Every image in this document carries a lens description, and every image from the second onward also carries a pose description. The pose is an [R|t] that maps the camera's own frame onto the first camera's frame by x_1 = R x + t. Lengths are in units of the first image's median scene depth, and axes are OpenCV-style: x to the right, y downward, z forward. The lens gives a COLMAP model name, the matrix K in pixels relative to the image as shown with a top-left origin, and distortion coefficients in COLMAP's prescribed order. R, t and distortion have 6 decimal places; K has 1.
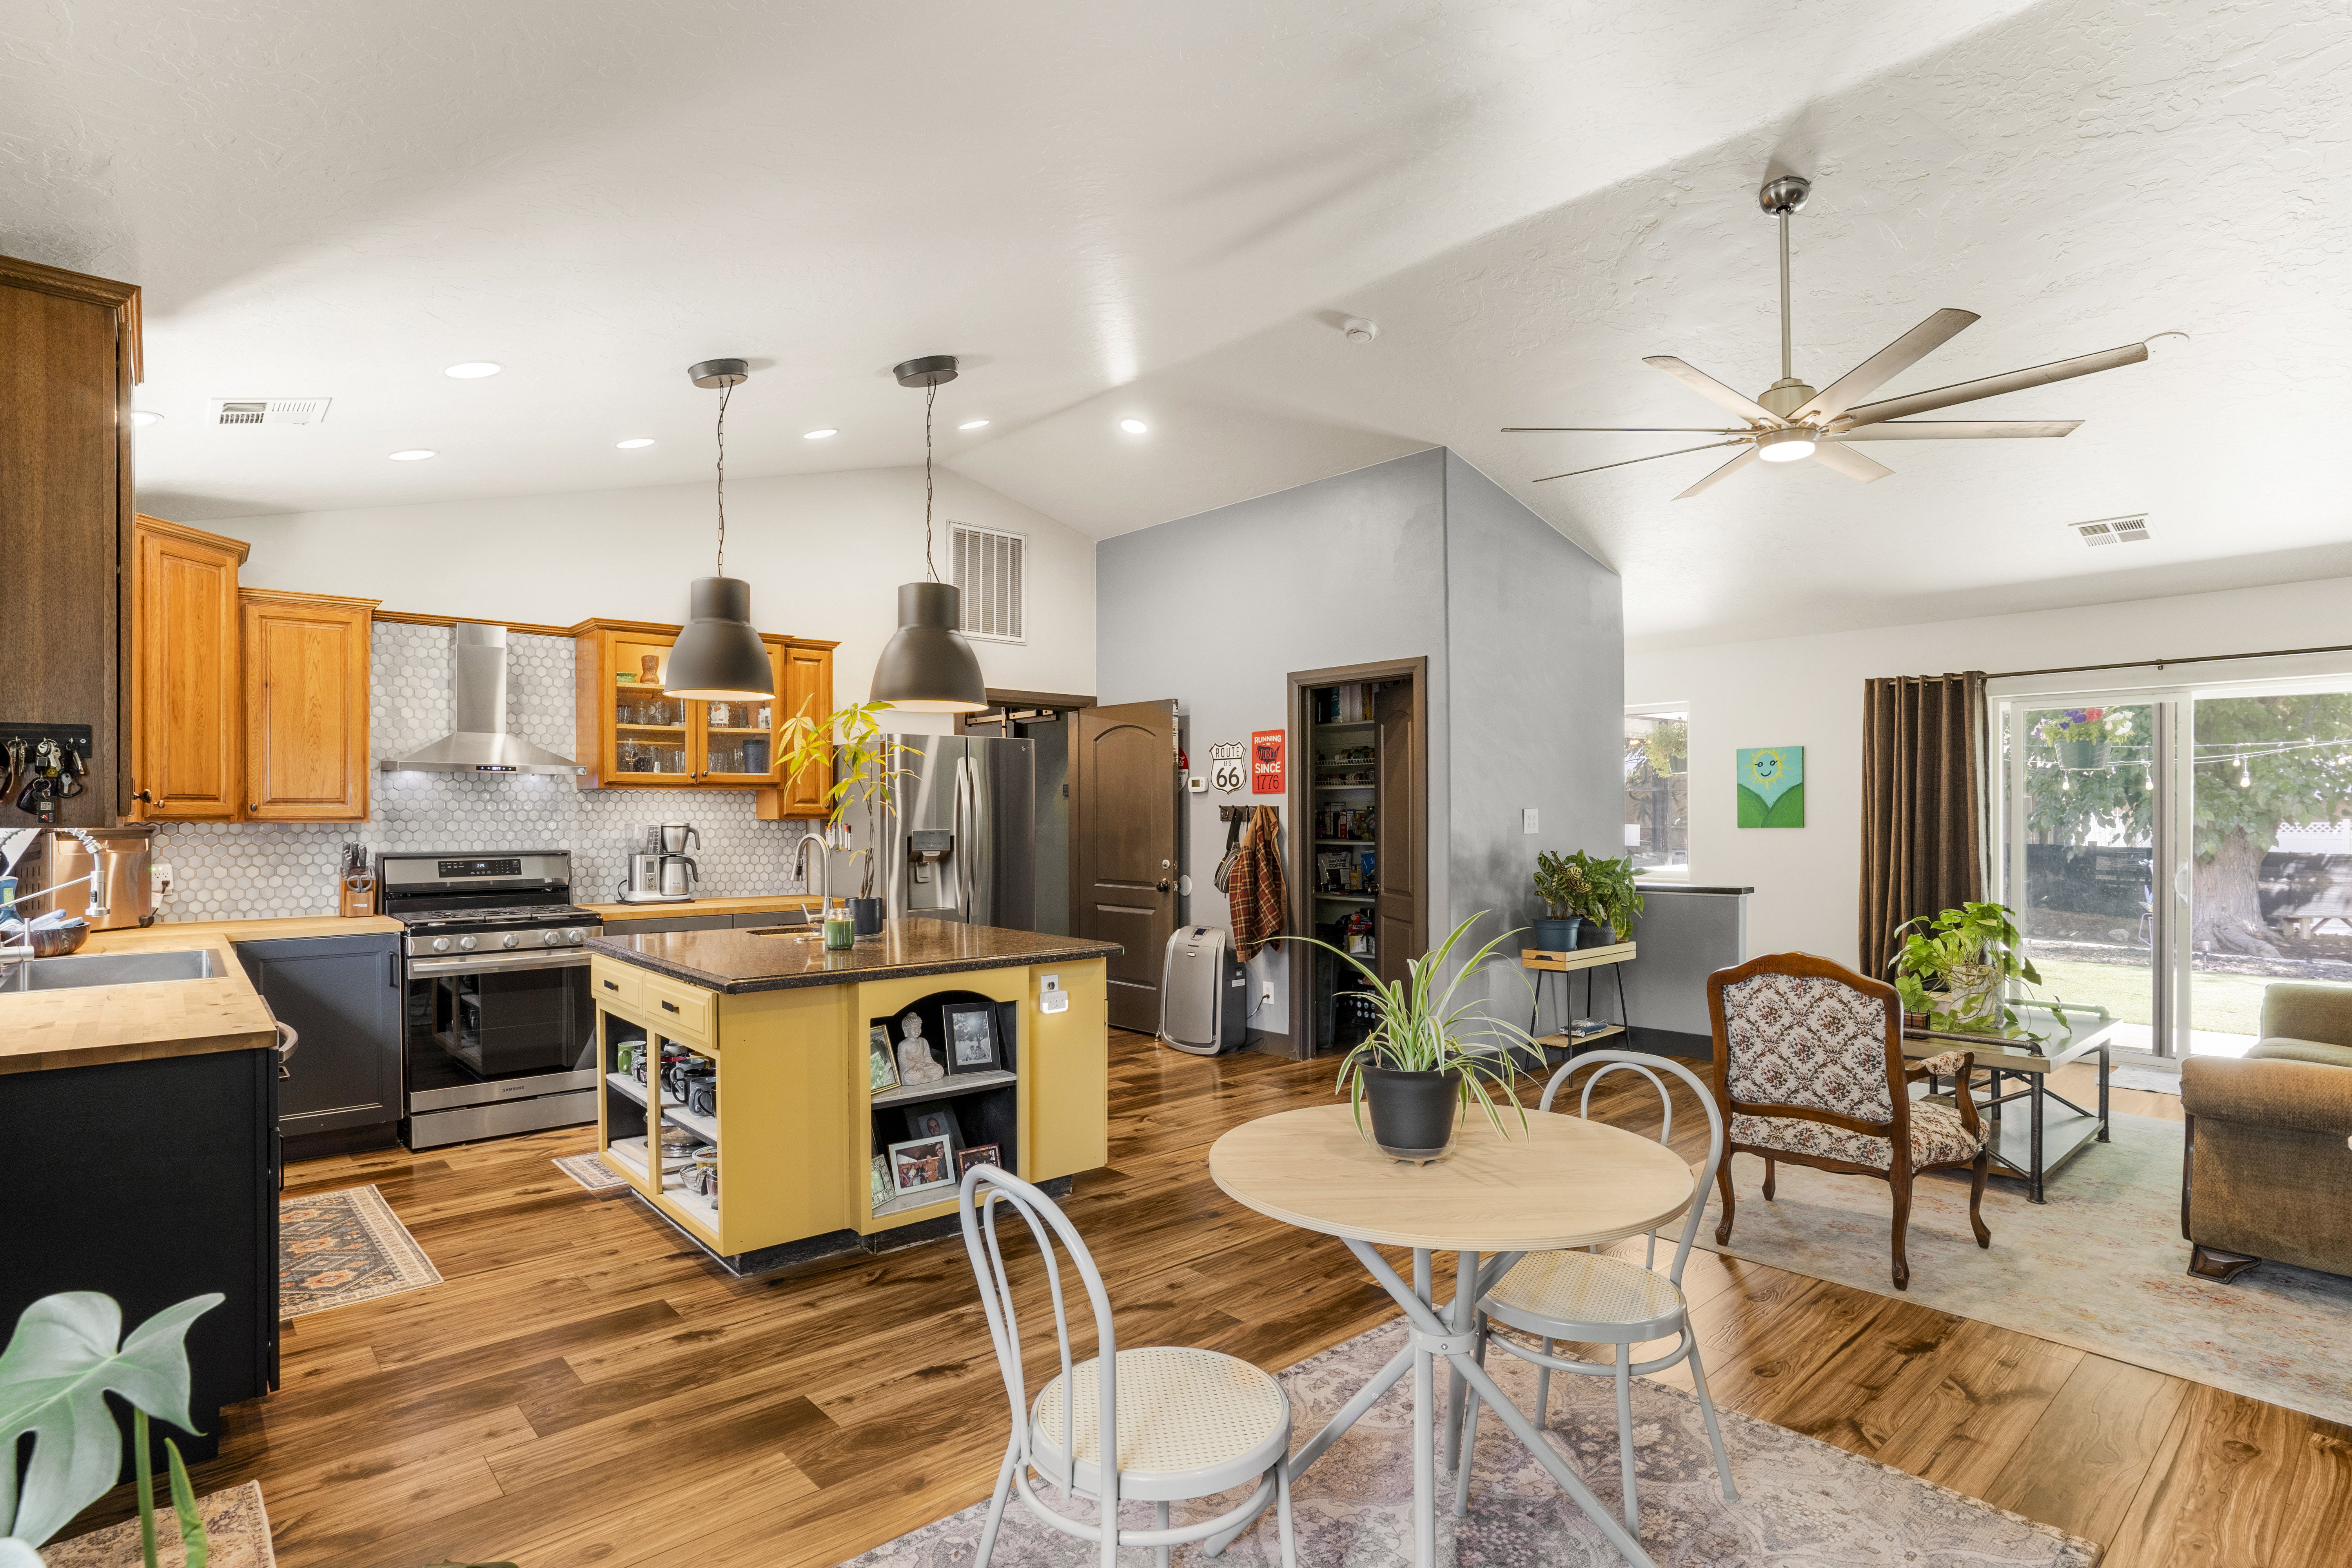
lens RADIAL K [[1197.3, 0, 1181.0], [0, 1197.3, 813.8], [0, 0, 1]] dist [-0.057316, 0.019301]
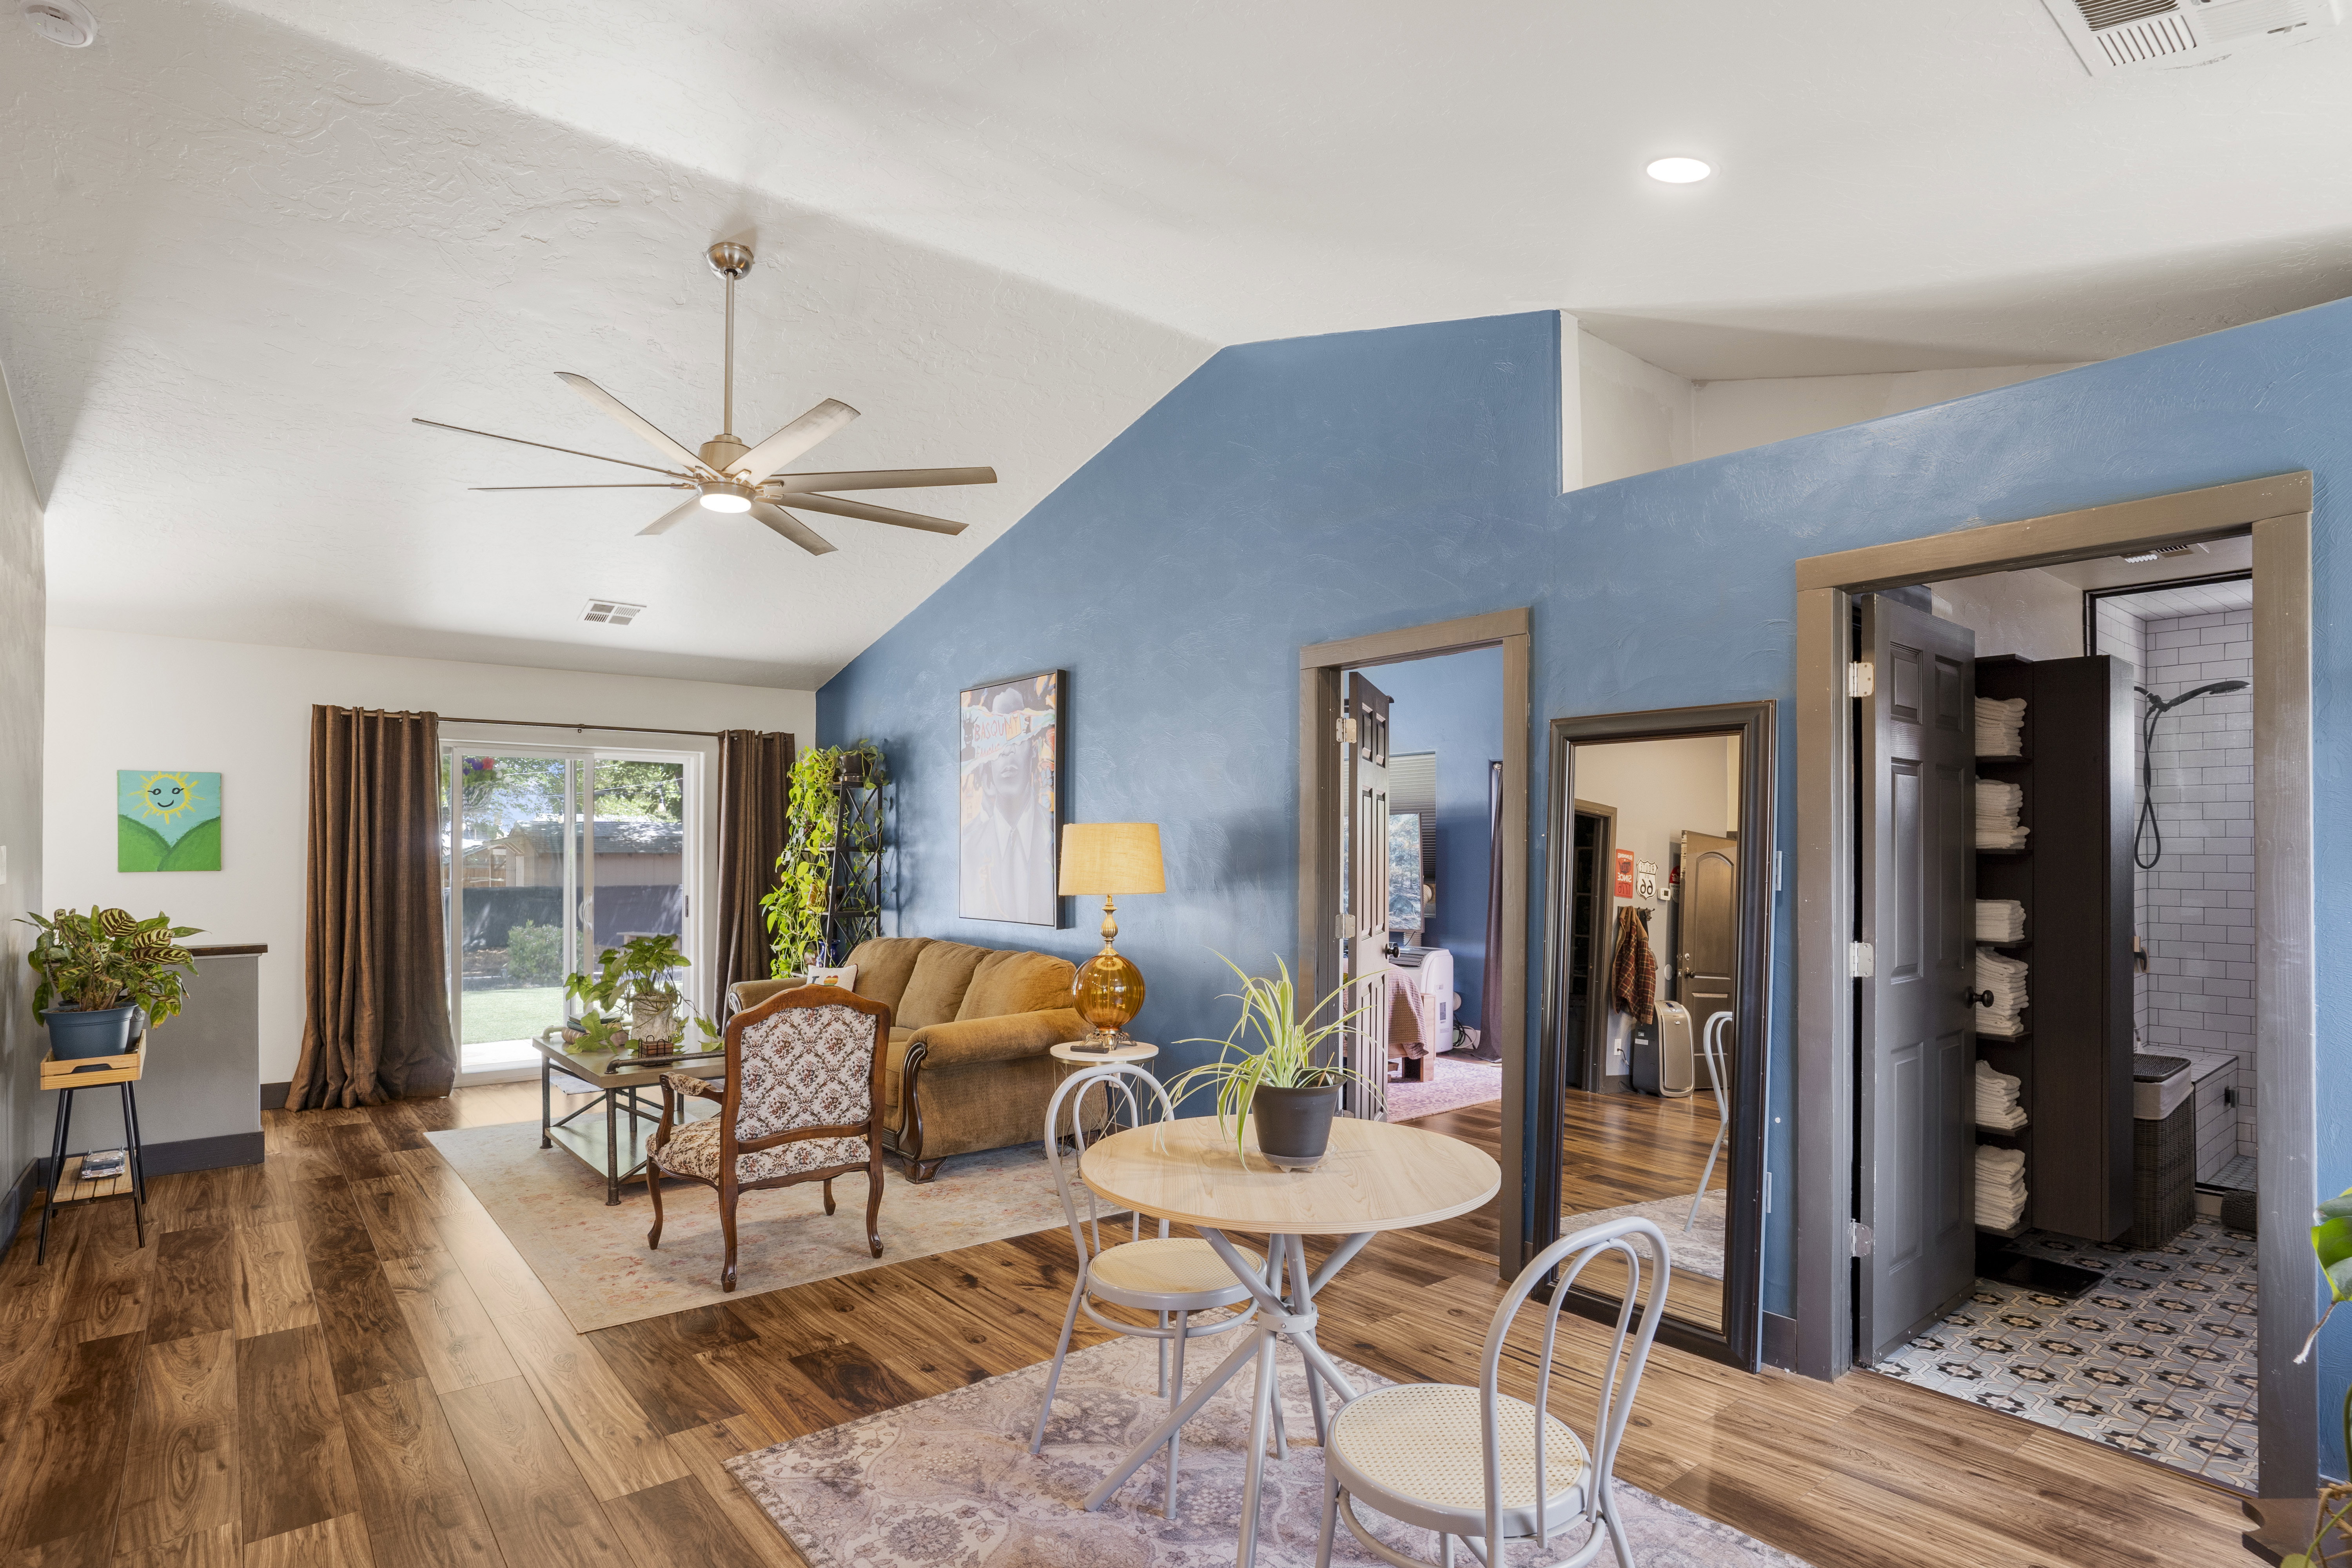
lens RADIAL K [[1197.3, 0, 1142.4], [0, 1197.3, 839.4], [0, 0, 1]] dist [-0.057316, 0.019301]
pose [[0.046727, 0.014431, 0.998803, -0.529718], [-0.002436, 0.999894, -0.014333, -0.000830], [-0.998905, -0.001763, 0.046758, 0.617281]]
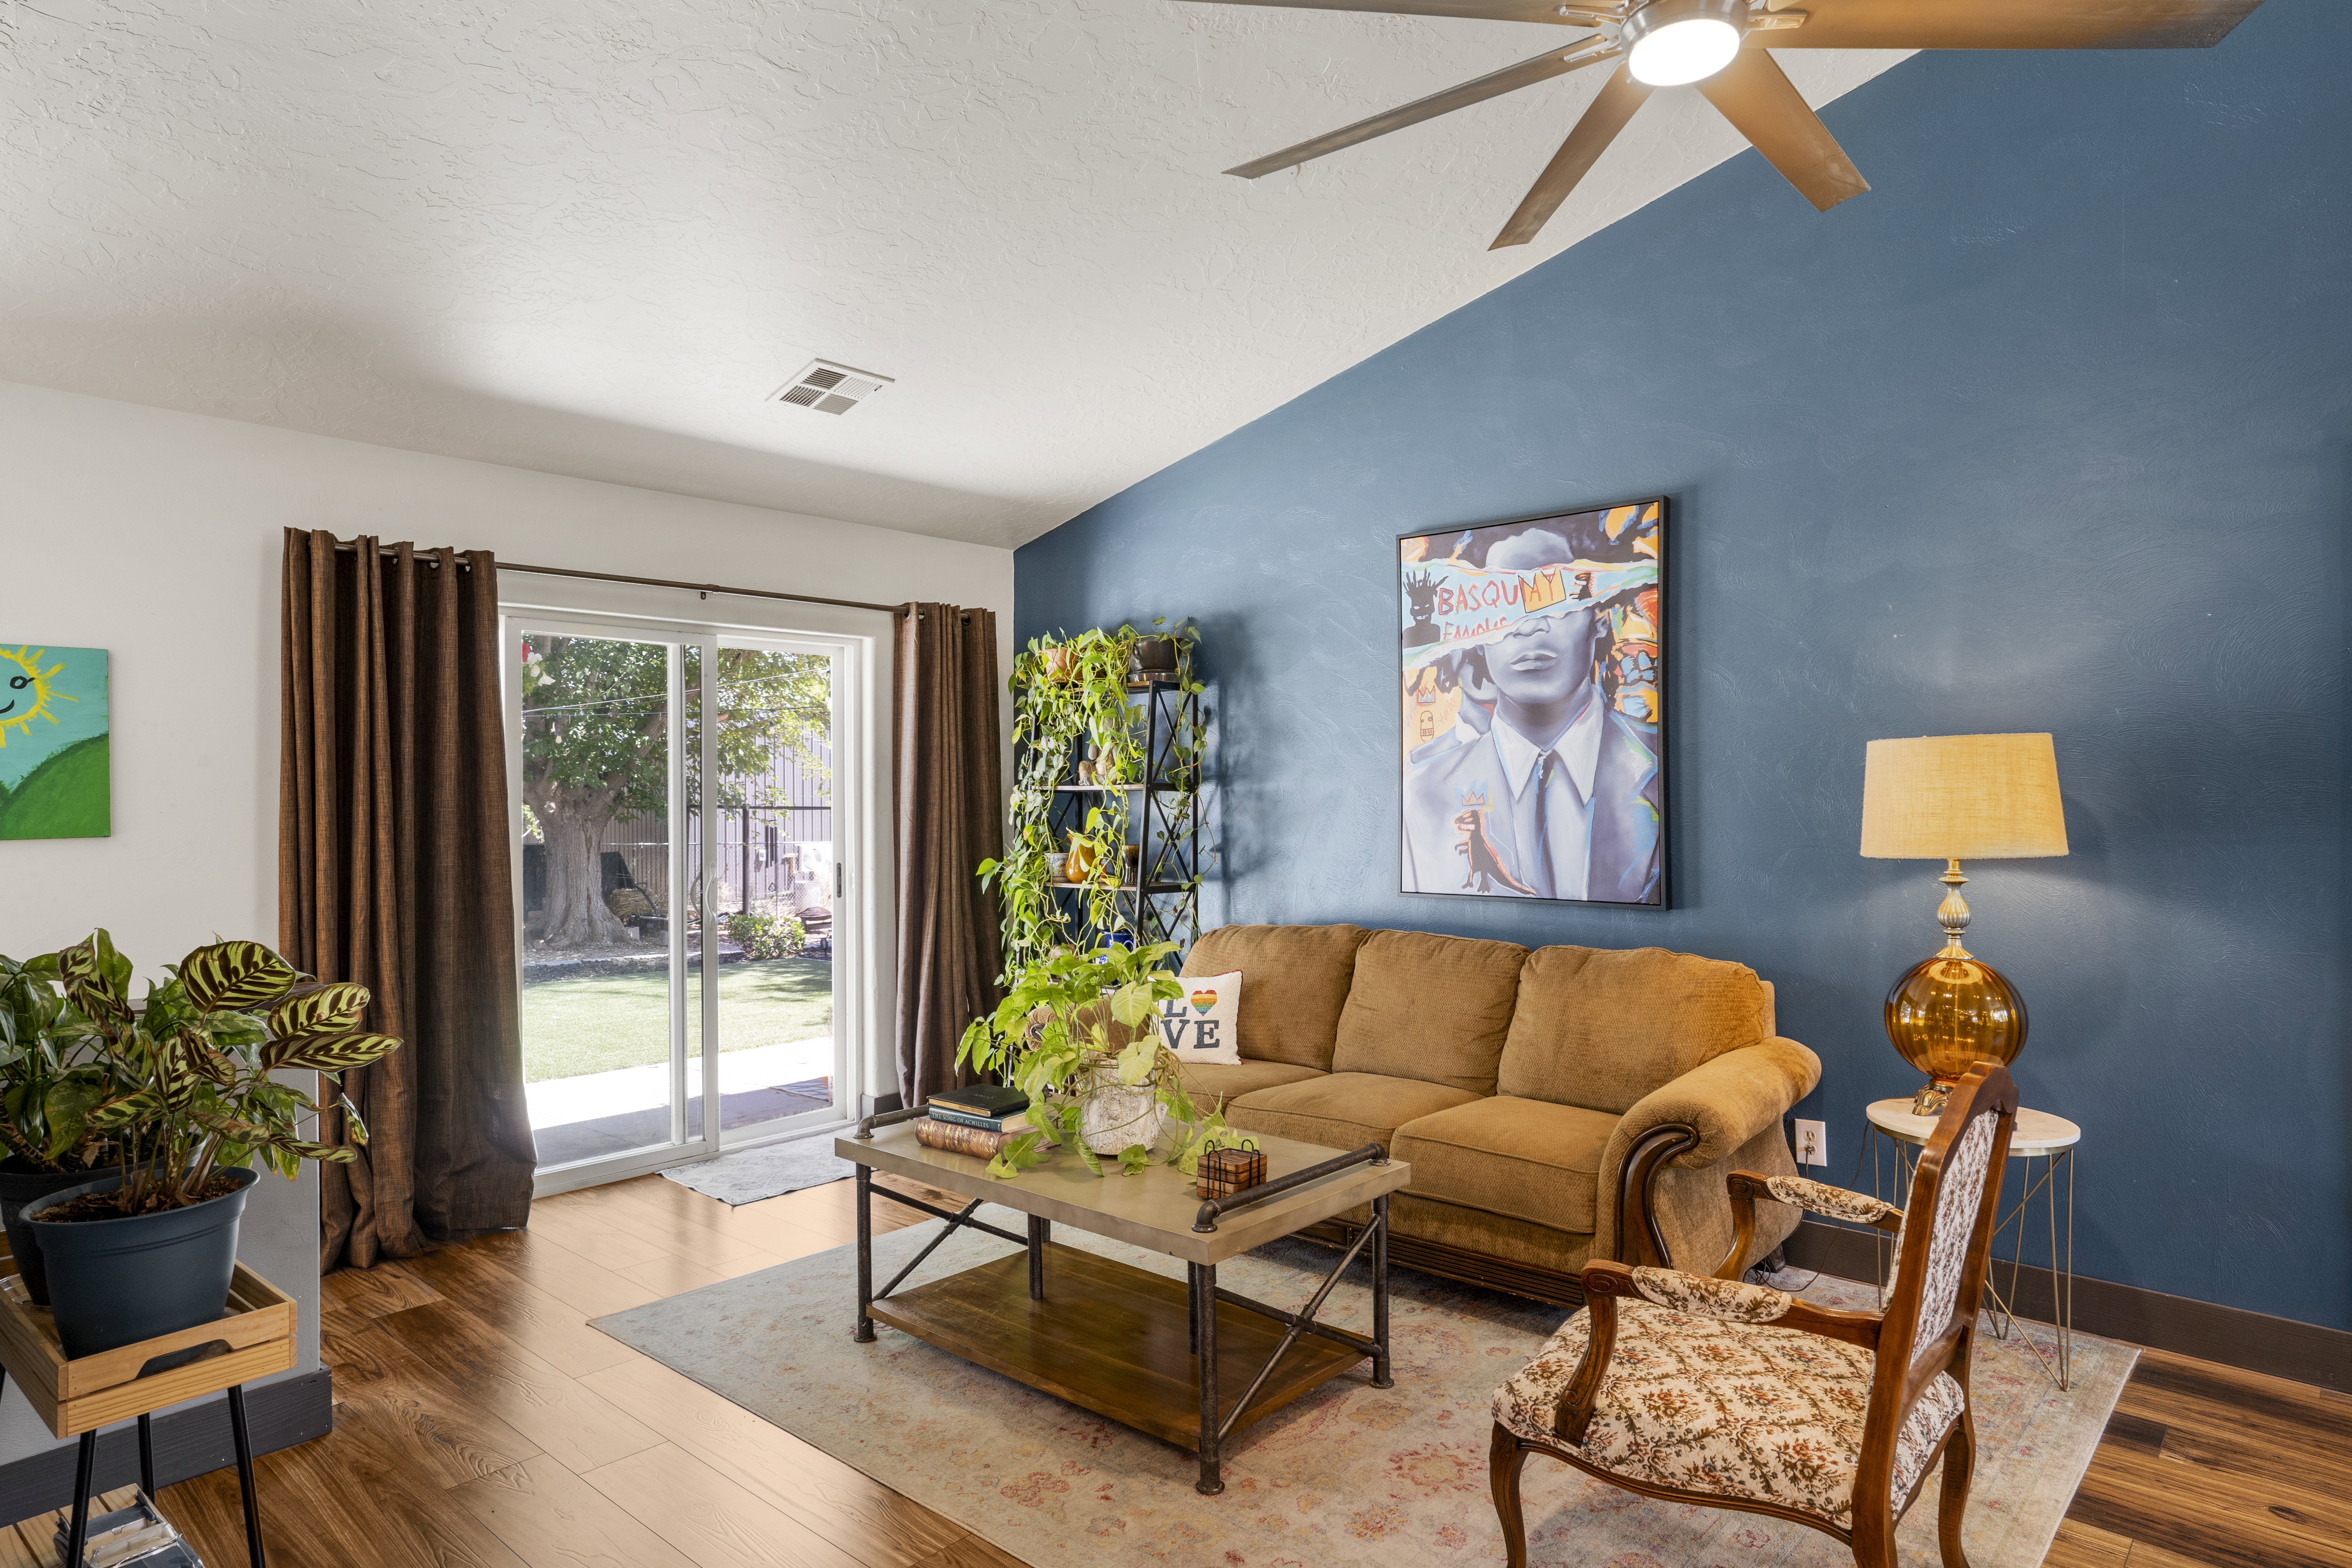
lens RADIAL K [[1382.4, 0, 1192.9], [0, 1382.4, 777.8], [0, 0, 1]] dist [-0.014455, 0.002220]
pose [[-0.114158, 0.015021, 0.993349, -0.051499], [0.006488, 0.999876, -0.014374, -0.000598], [-0.993441, 0.004804, -0.114242, 1.312305]]
